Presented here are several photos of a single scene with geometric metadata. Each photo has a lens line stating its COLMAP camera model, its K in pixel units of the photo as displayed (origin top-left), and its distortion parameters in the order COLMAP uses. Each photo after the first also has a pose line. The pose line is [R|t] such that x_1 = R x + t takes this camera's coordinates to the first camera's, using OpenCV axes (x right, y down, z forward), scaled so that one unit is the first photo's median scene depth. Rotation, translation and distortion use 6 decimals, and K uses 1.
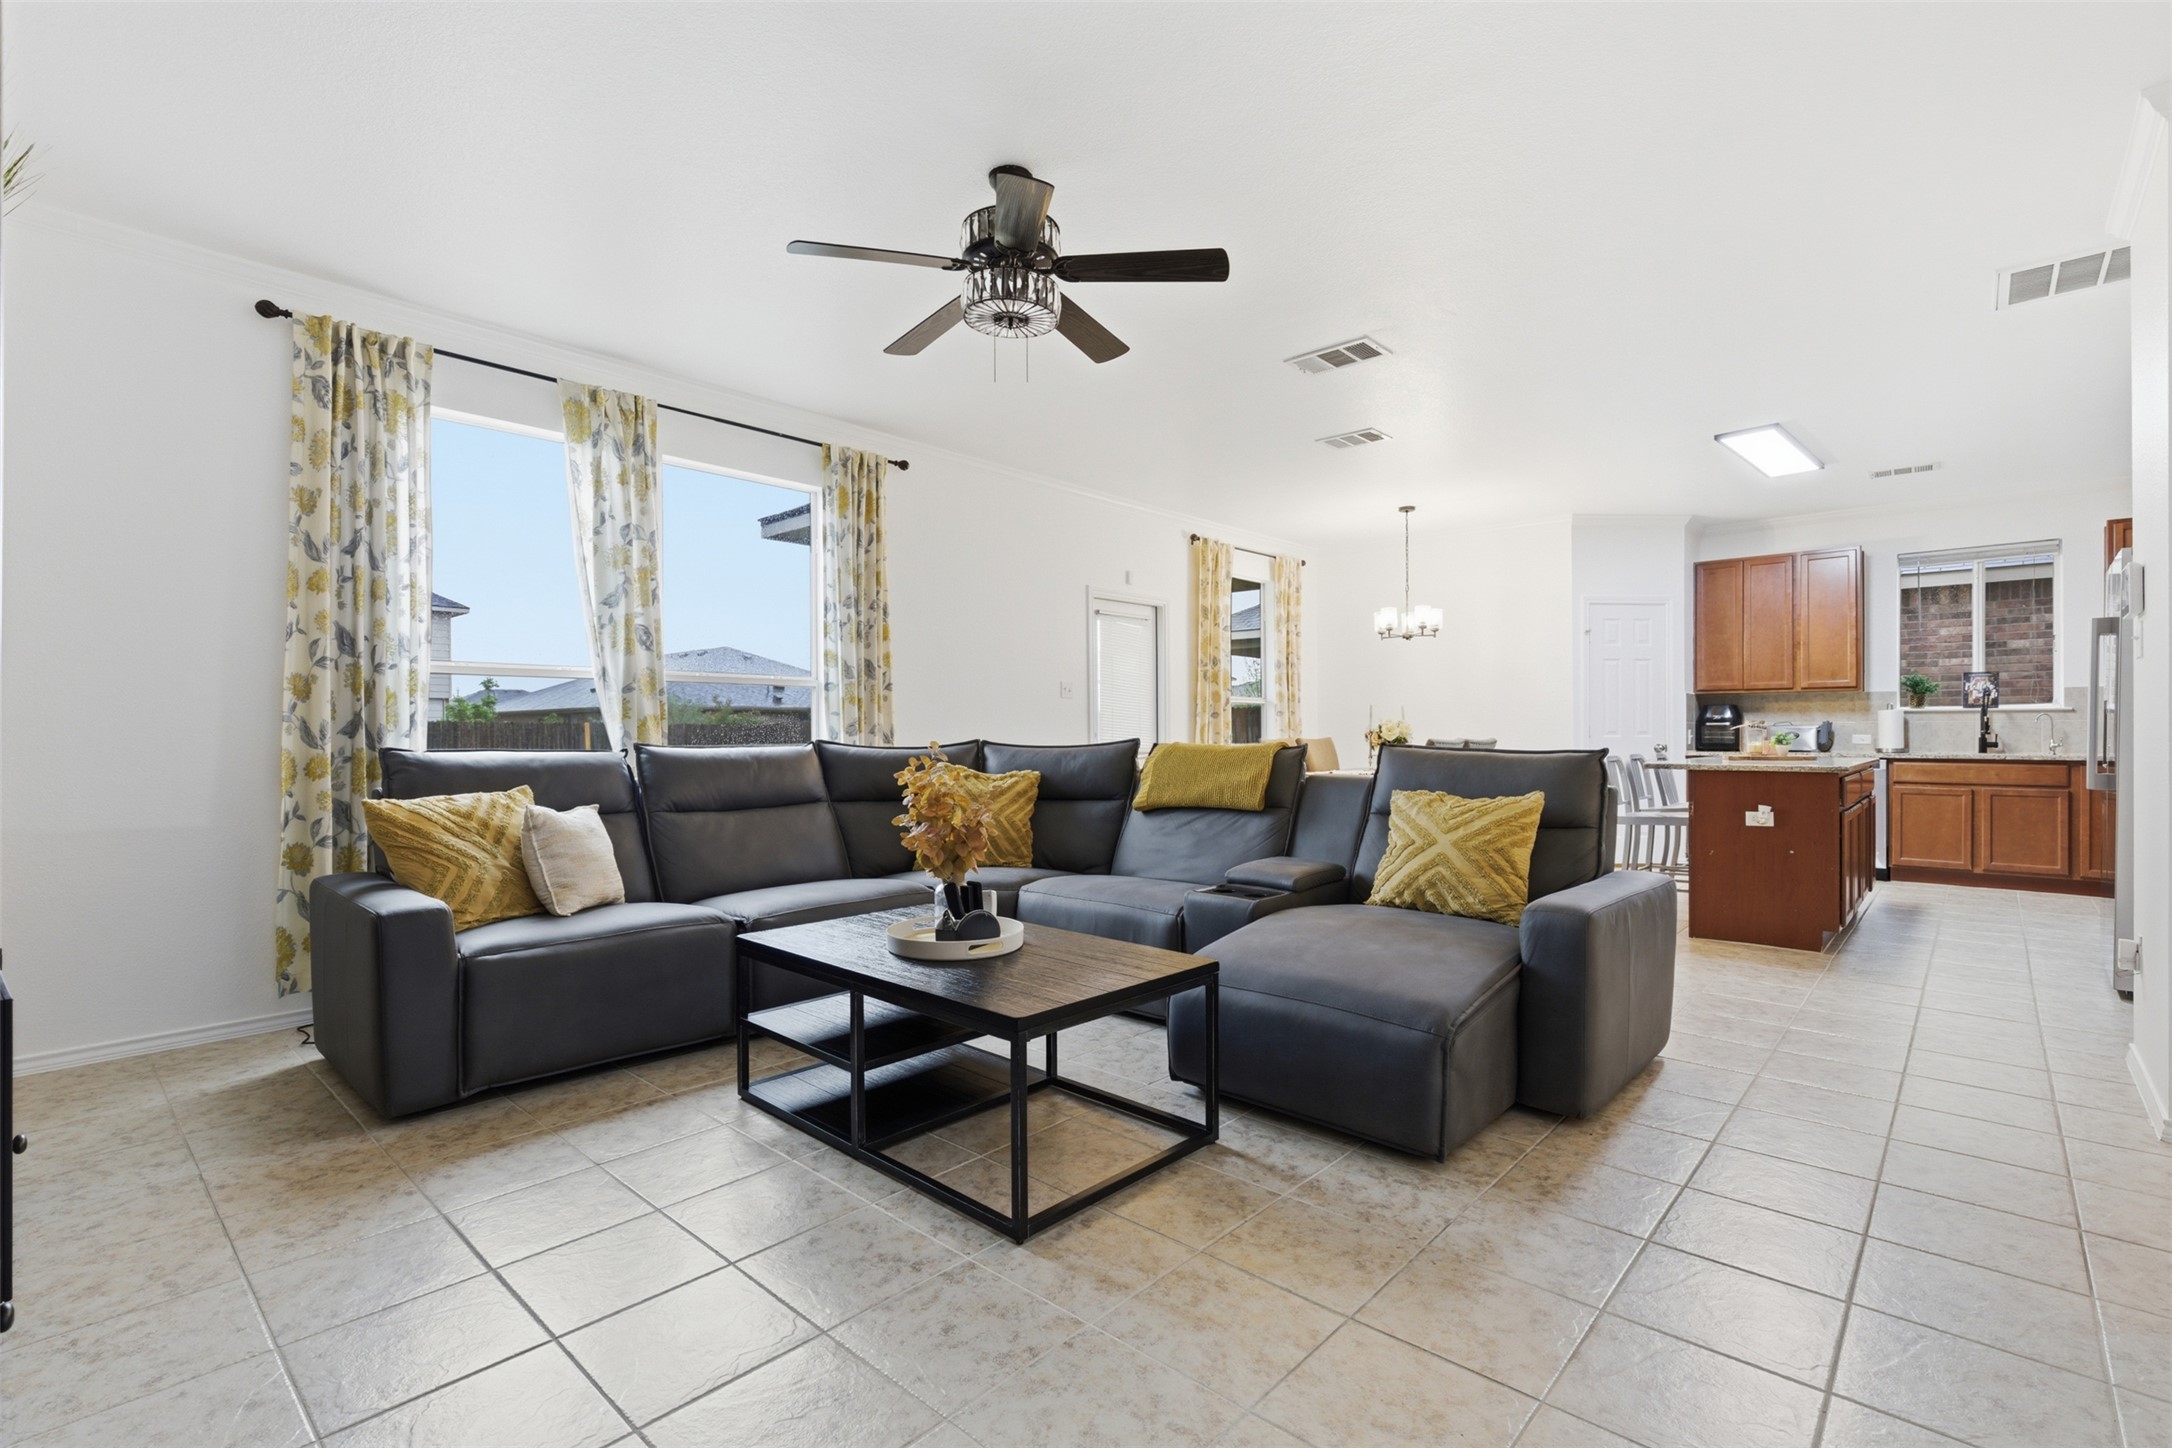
lens RADIAL K [[980.6, 0, 1094.8], [0, 980.6, 738.0], [0, 0, 1]] dist [0.002155, 0.000267]
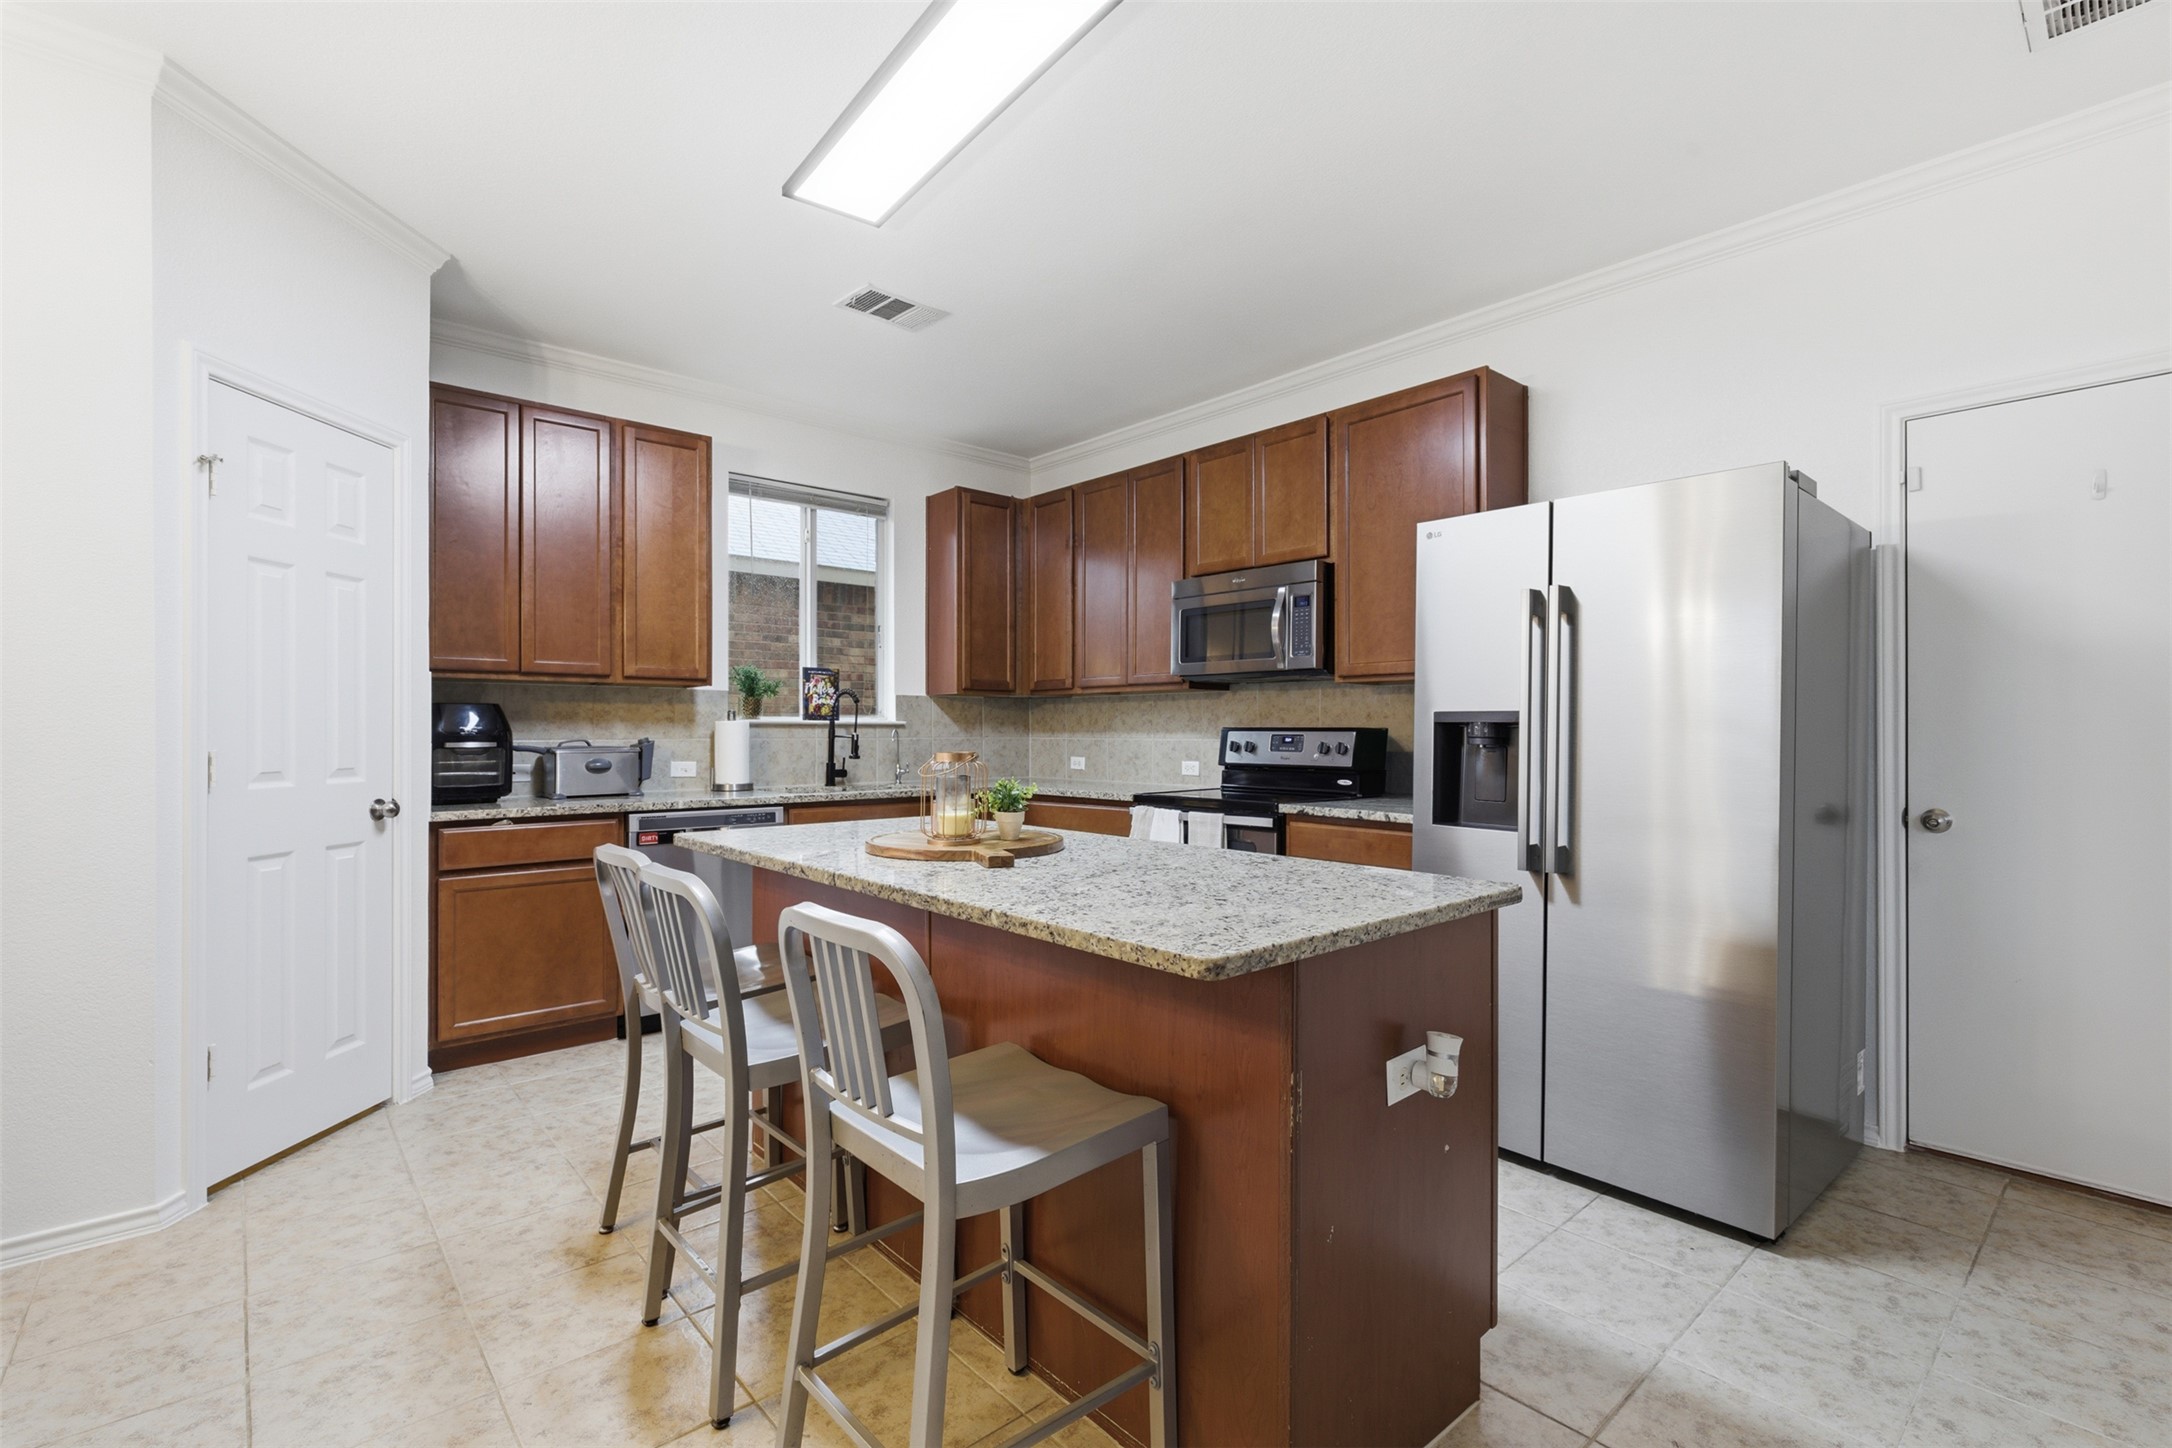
lens RADIAL K [[980.6, 0, 1087.7], [0, 980.6, 729.6], [0, 0, 1]] dist [0.002155, 0.000267]
pose [[0.112937, 0.003653, 0.993595, 0.220884], [0.004325, 0.999982, -0.004168, -0.019093], [-0.993593, 0.004768, 0.112919, 0.688205]]
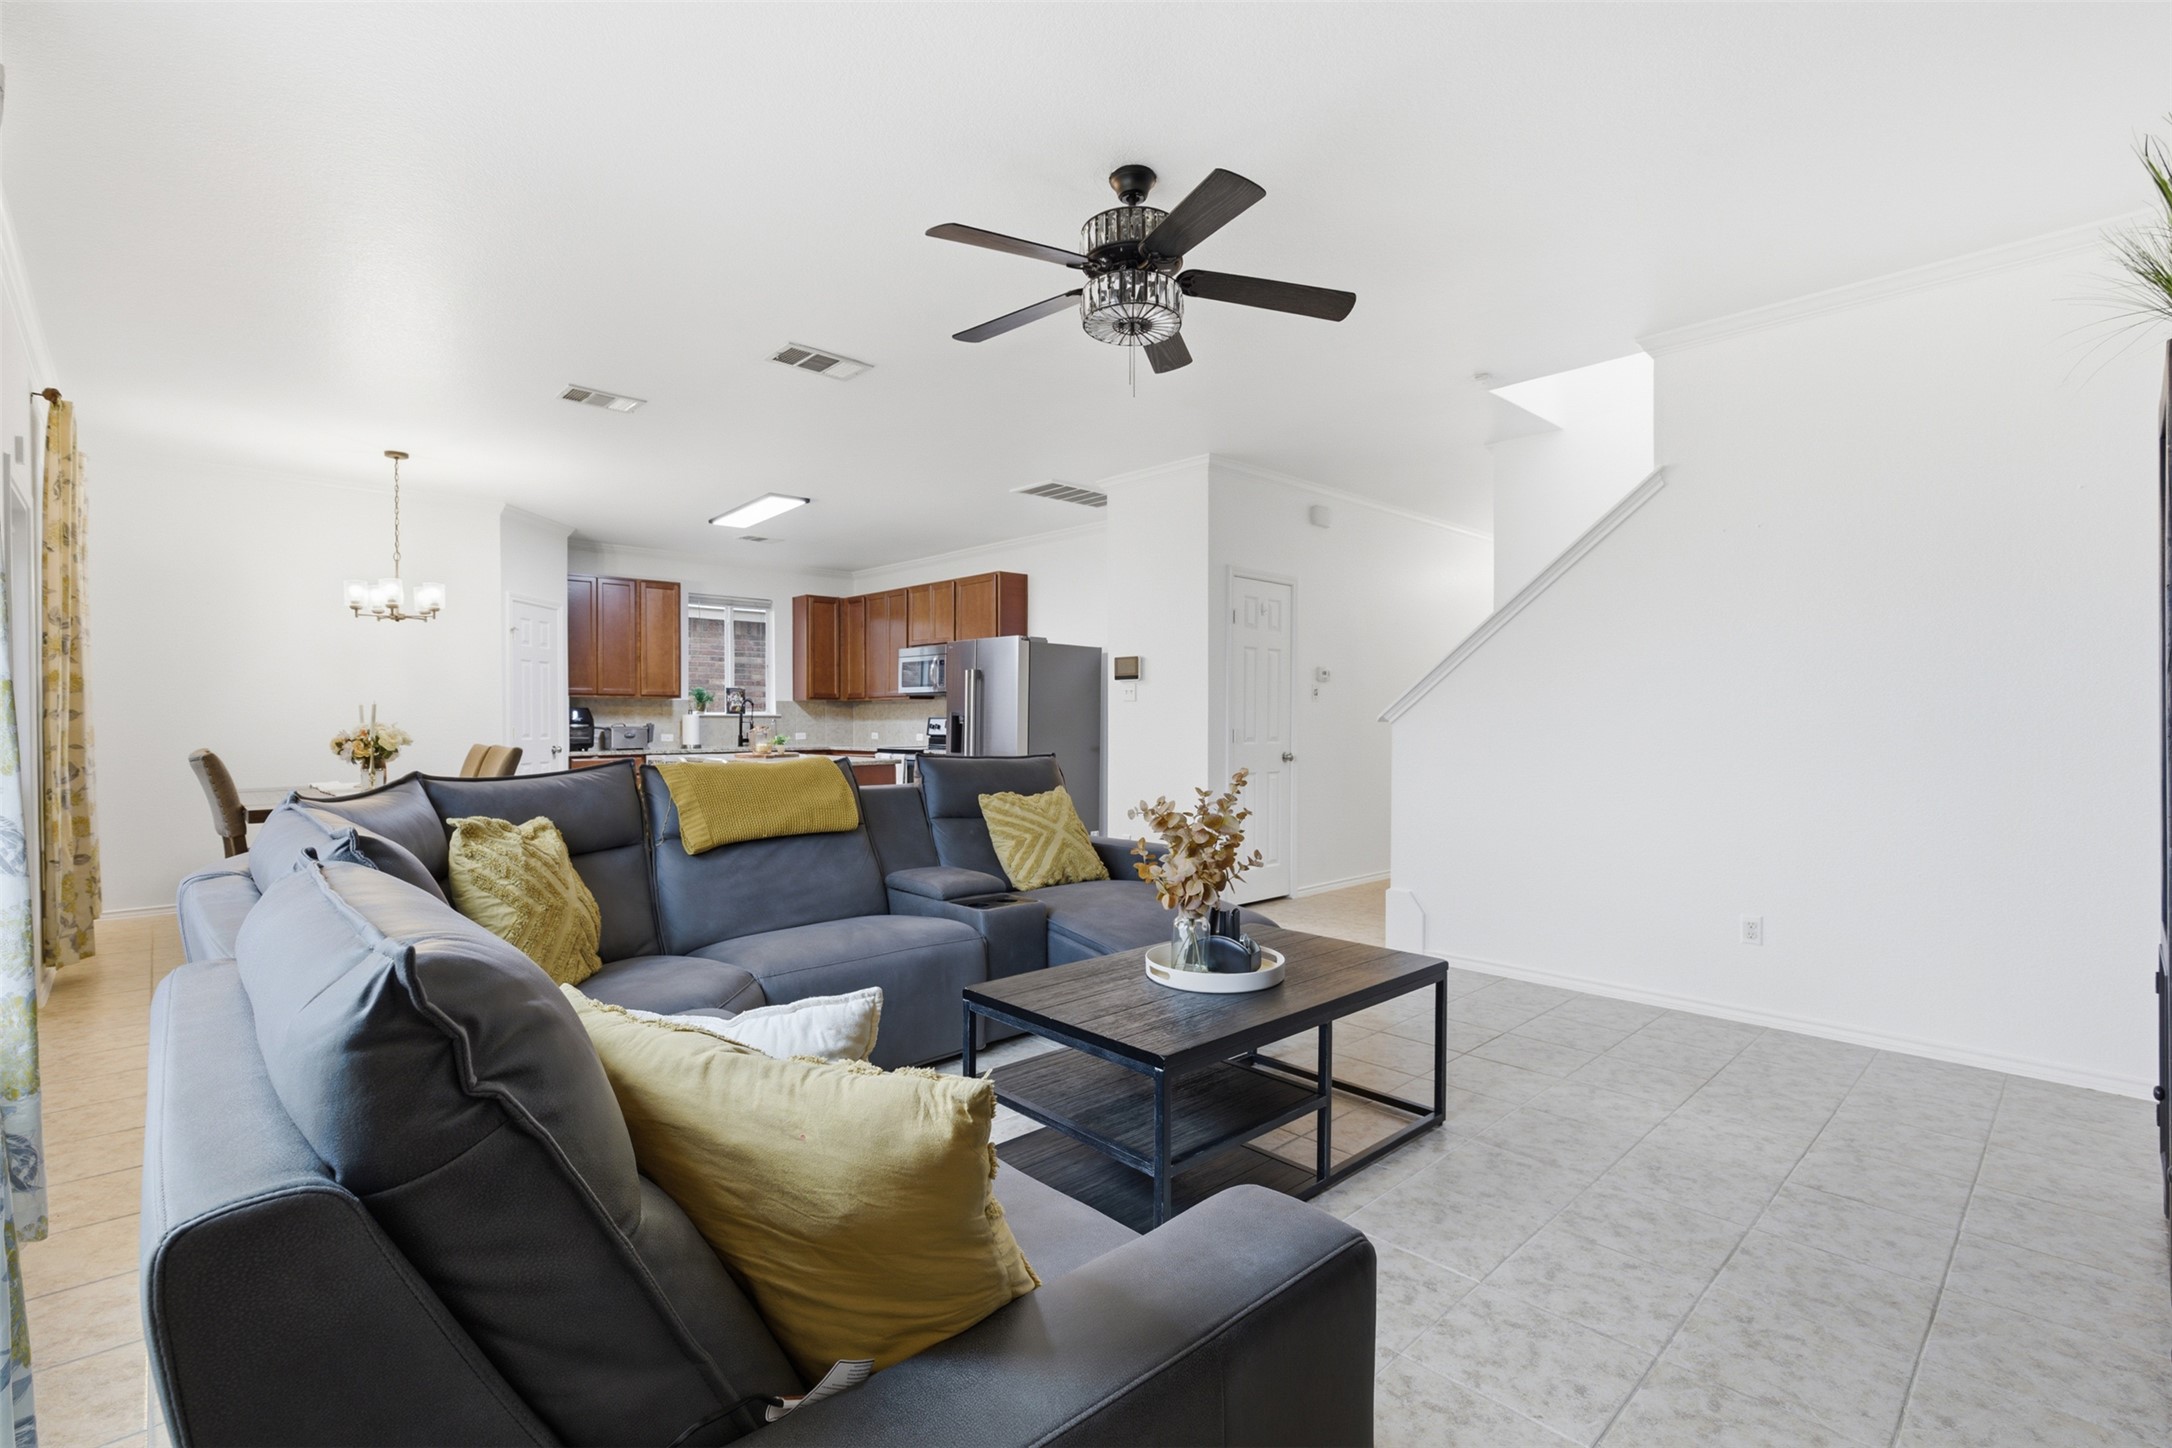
lens RADIAL K [[980.6, 0, 1085.2], [0, 980.6, 733.3], [0, 0, 1]] dist [0.002155, 0.000267]
pose [[0.068893, -0.012850, 0.997541, -0.412626], [0.006405, 0.999902, 0.012438, -0.016265], [-0.997603, 0.005532, 0.068969, 0.388060]]
